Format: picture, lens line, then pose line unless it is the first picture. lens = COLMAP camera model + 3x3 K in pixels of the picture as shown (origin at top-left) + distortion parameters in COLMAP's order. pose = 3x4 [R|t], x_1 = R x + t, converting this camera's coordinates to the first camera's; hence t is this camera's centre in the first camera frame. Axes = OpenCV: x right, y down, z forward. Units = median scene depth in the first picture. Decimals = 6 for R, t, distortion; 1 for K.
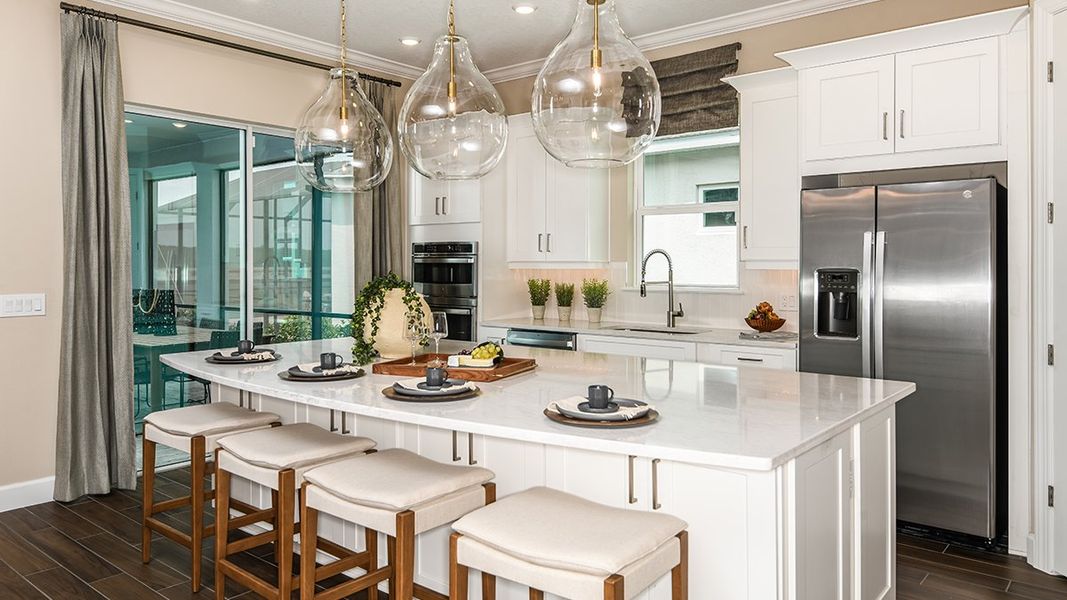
lens RADIAL K [[728.4, 0, 534.9], [0, 728.4, 261.7], [0, 0, 1]] dist [0.000974, -0.000067]
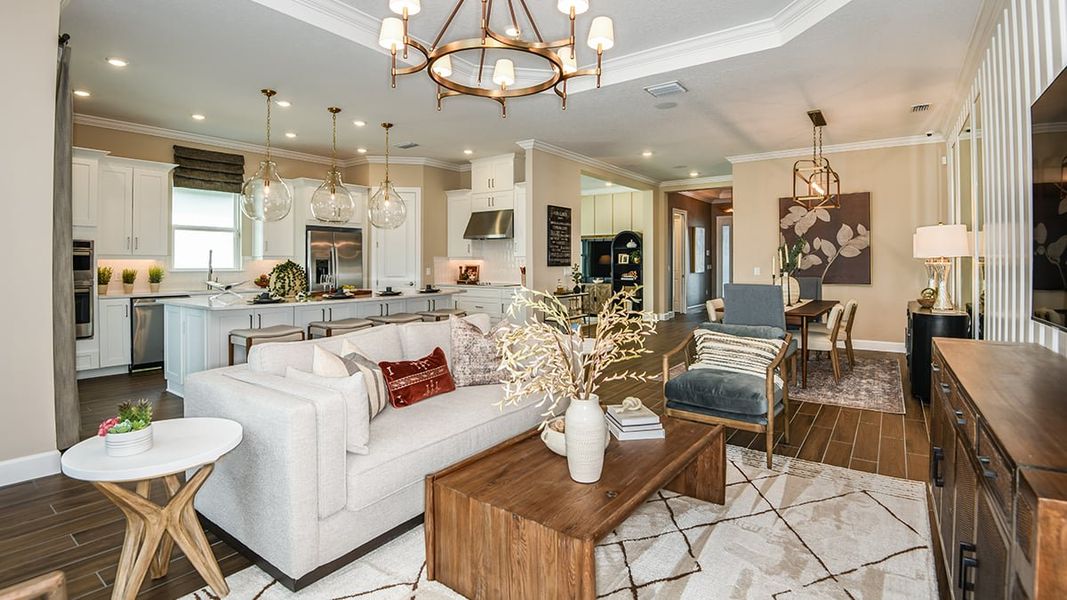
lens RADIAL K [[496.4, 0, 547.5], [0, 496.4, 255.5], [0, 0, 1]] dist [-0.050088, 0.000292]
pose [[-0.100381, 0.014826, 0.994839, -1.202519], [0.000453, 0.999890, -0.014855, 0.017281], [-0.994949, -0.001040, -0.100377, 0.236856]]
